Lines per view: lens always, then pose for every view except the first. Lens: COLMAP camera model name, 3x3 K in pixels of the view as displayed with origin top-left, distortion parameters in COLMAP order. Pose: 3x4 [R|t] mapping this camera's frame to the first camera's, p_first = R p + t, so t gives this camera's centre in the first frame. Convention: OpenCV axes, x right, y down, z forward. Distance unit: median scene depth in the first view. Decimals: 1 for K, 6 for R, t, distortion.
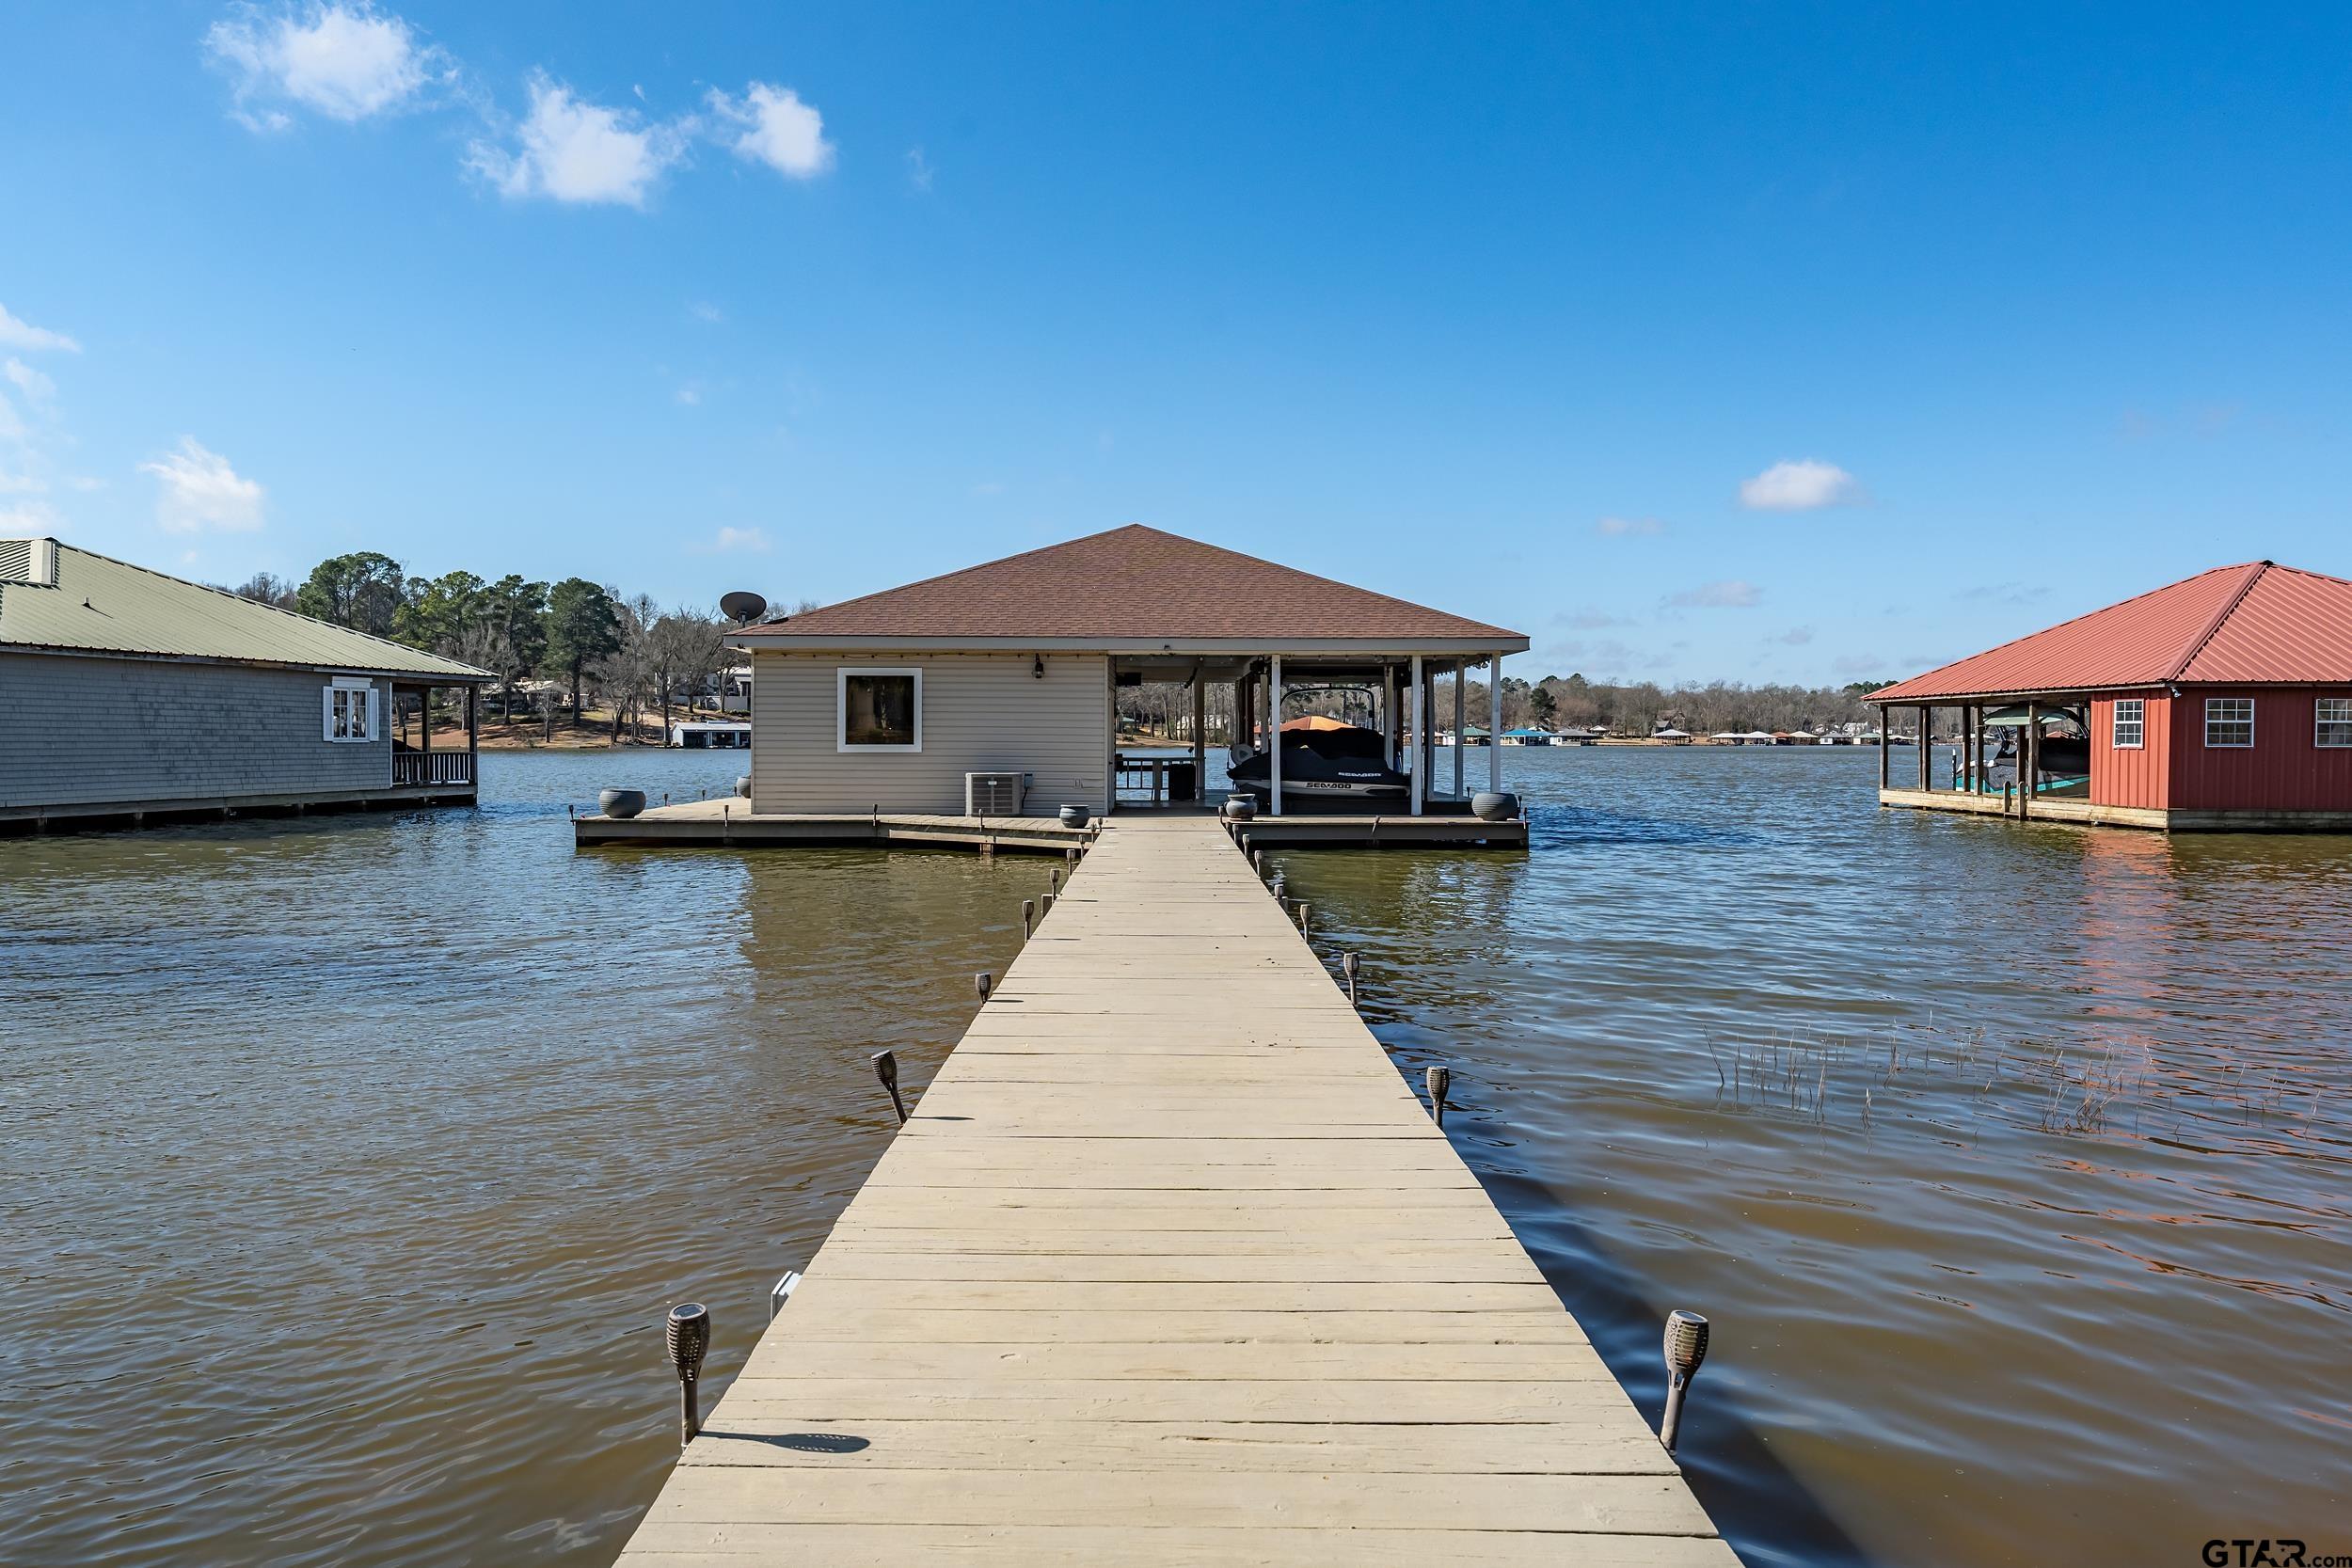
lens RADIAL K [[1609.1, 0, 1180.6], [0, 1609.1, 779.7], [0, 0, 1]] dist [-0.001558, -0.000280]
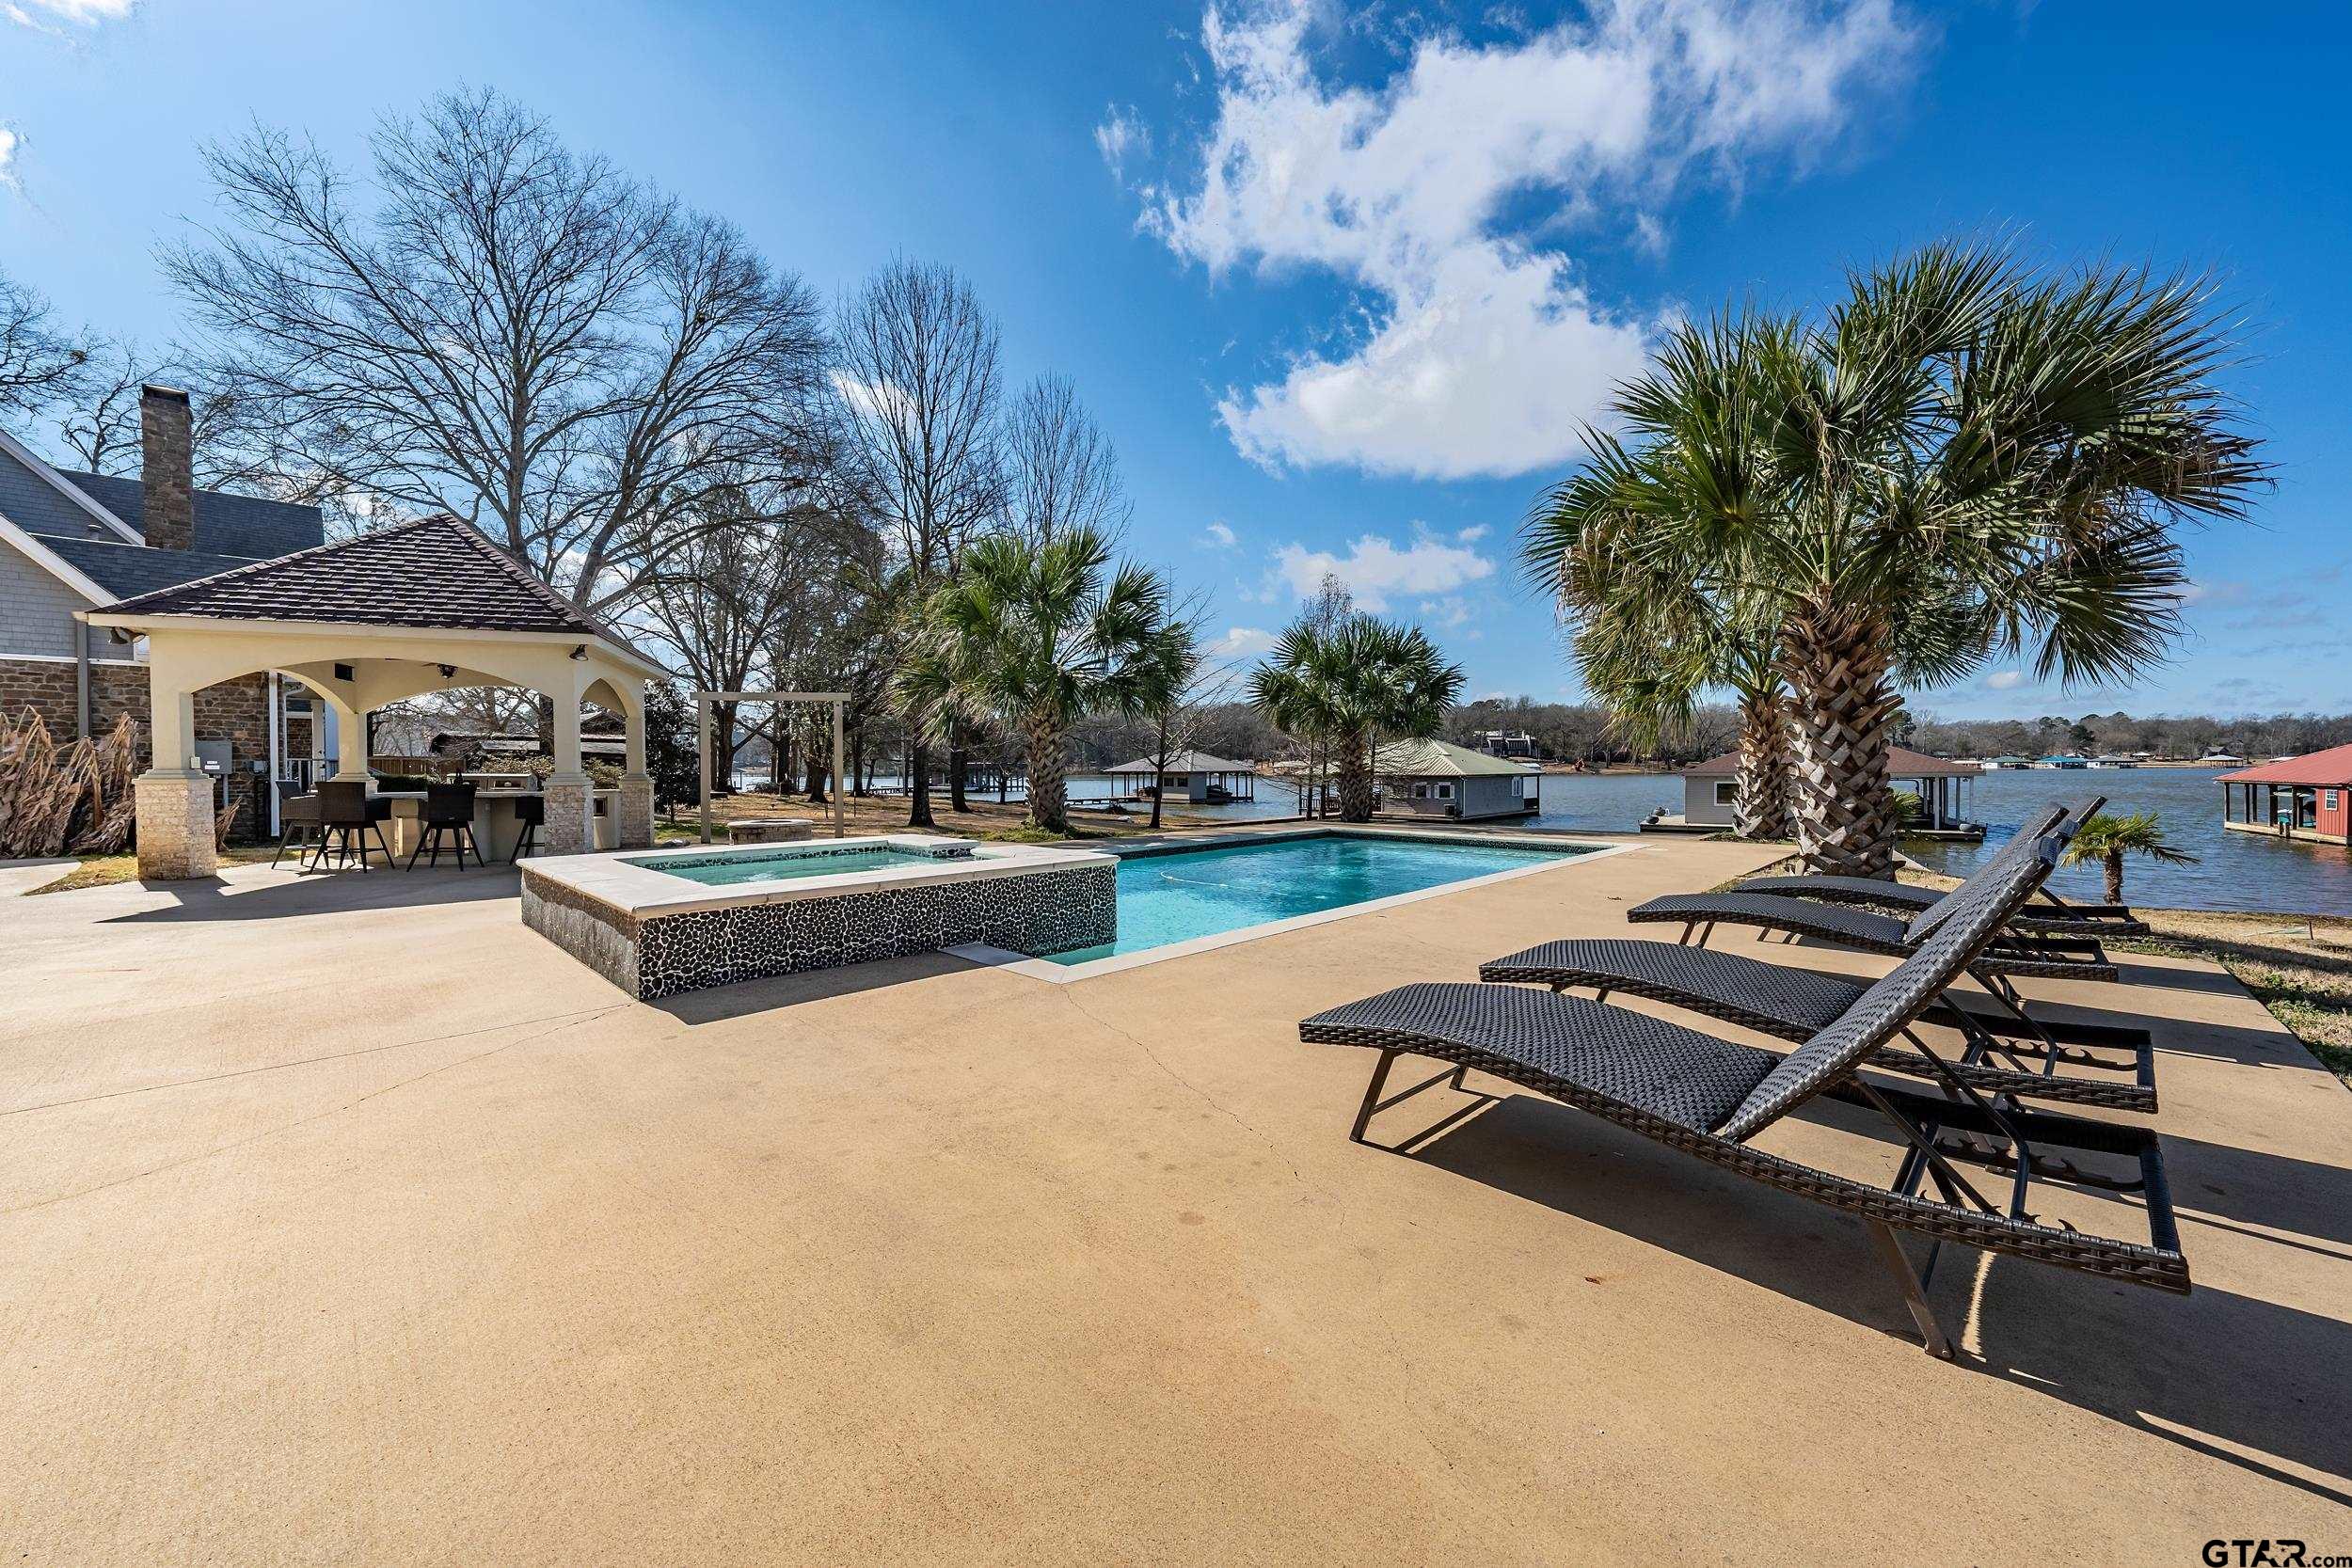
lens RADIAL K [[873.0, 0, 1175.0], [0, 873.0, 779.8], [0, 0, 1]] dist [0.000445, -0.000036]
pose [[0.833266, -0.001072, -0.552872, -0.114059], [-0.004399, 0.999954, -0.008569, -0.044279], [0.552855, 0.009573, 0.833222, -0.981427]]
